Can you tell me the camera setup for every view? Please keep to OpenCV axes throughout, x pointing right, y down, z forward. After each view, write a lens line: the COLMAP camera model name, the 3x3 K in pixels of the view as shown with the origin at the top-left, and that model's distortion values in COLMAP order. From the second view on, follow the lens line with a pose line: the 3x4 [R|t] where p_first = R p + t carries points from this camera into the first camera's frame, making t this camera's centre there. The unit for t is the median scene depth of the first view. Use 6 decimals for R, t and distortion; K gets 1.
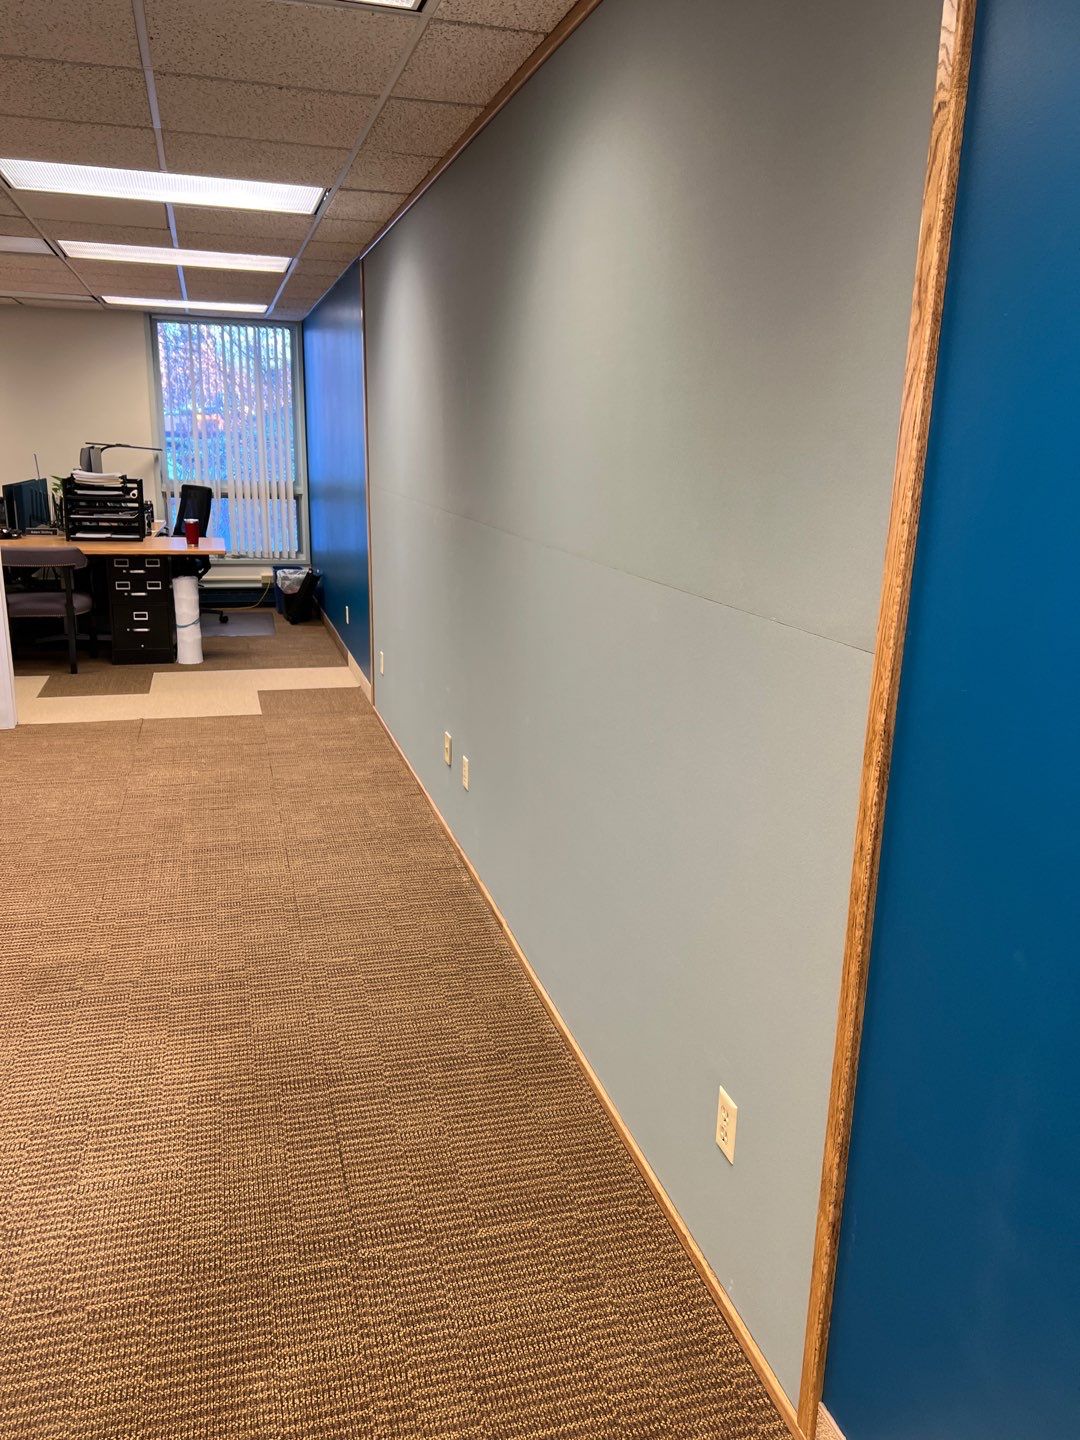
lens RADIAL K [[1097.6, 0, 544.8], [0, 1097.6, 718.0], [0, 0, 1]] dist [0.029616, -0.002917]
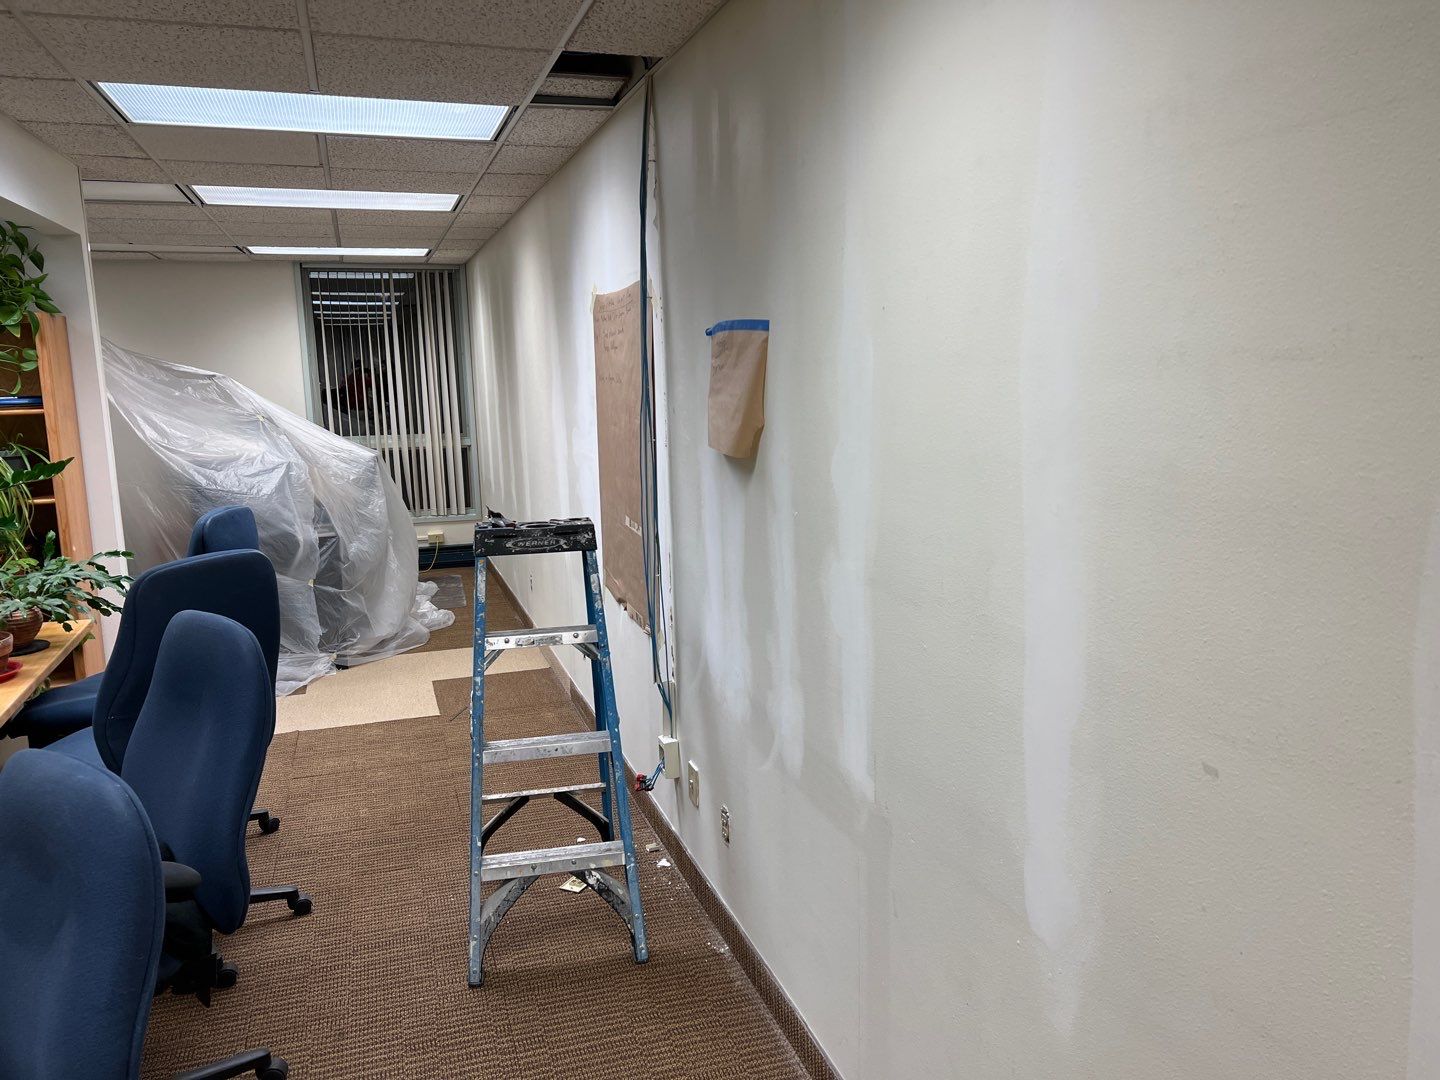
lens RADIAL K [[1078.2, 0, 714.4], [0, 1078.2, 545.2], [0, 0, 1]] dist [0.042418, -0.045951]
pose [[0.998774, -0.046458, 0.017100, -0.063116], [0.047691, 0.995600, -0.080656, -0.066839], [-0.013277, 0.081373, 0.996595, 0.180253]]
